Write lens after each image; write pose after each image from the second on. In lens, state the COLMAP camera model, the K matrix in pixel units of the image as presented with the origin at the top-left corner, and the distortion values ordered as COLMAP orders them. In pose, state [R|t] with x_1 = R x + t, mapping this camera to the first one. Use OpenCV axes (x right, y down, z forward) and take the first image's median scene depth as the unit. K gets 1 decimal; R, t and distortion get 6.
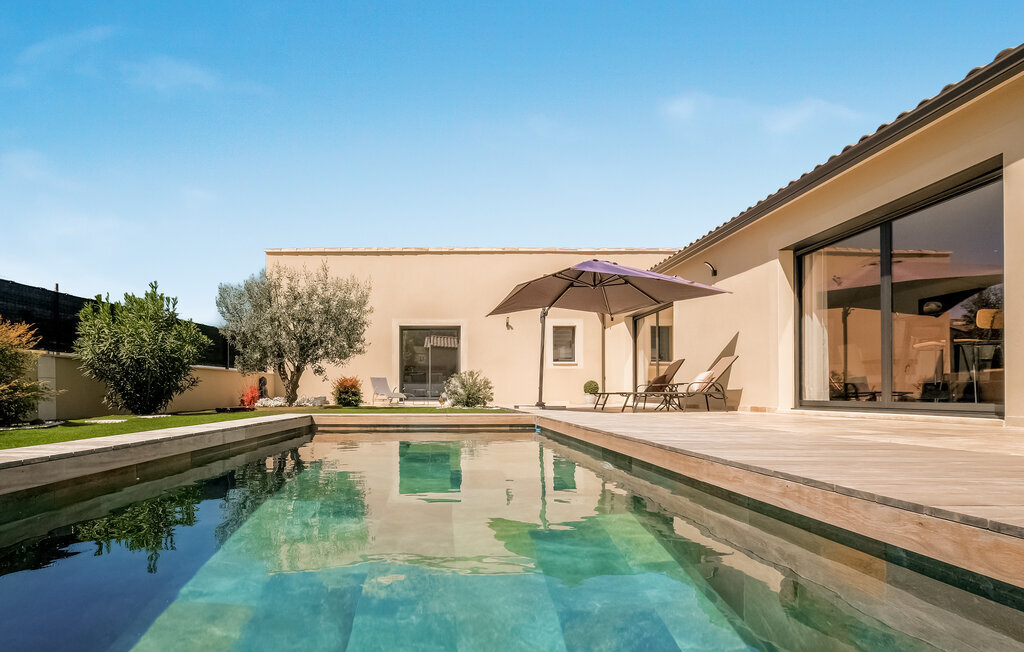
lens RADIAL K [[528.2, 0, 448.8], [0, 528.2, 422.1], [0, 0, 1]] dist [-0.005243, -0.003648]
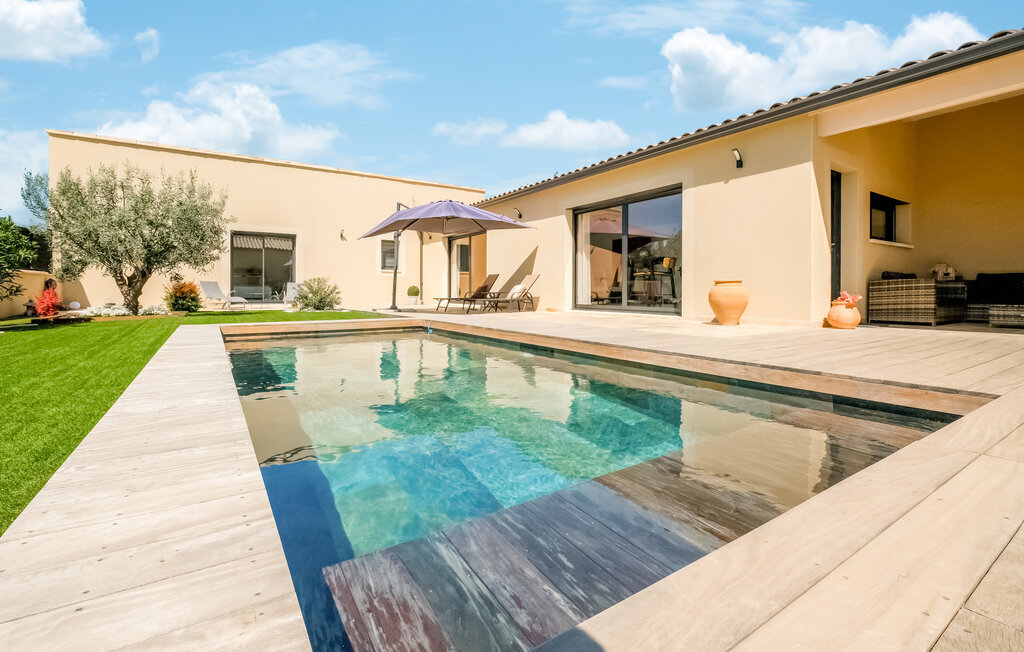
lens RADIAL K [[458.7, 0, 512.8], [0, 458.7, 324.0], [0, 0, 1]] dist [-0.000067, 0.000002]
pose [[0.836683, -0.037601, 0.546395, -0.214858], [0.026895, 0.999258, 0.027583, -0.021079], [-0.547027, -0.008383, 0.837073, -0.051383]]
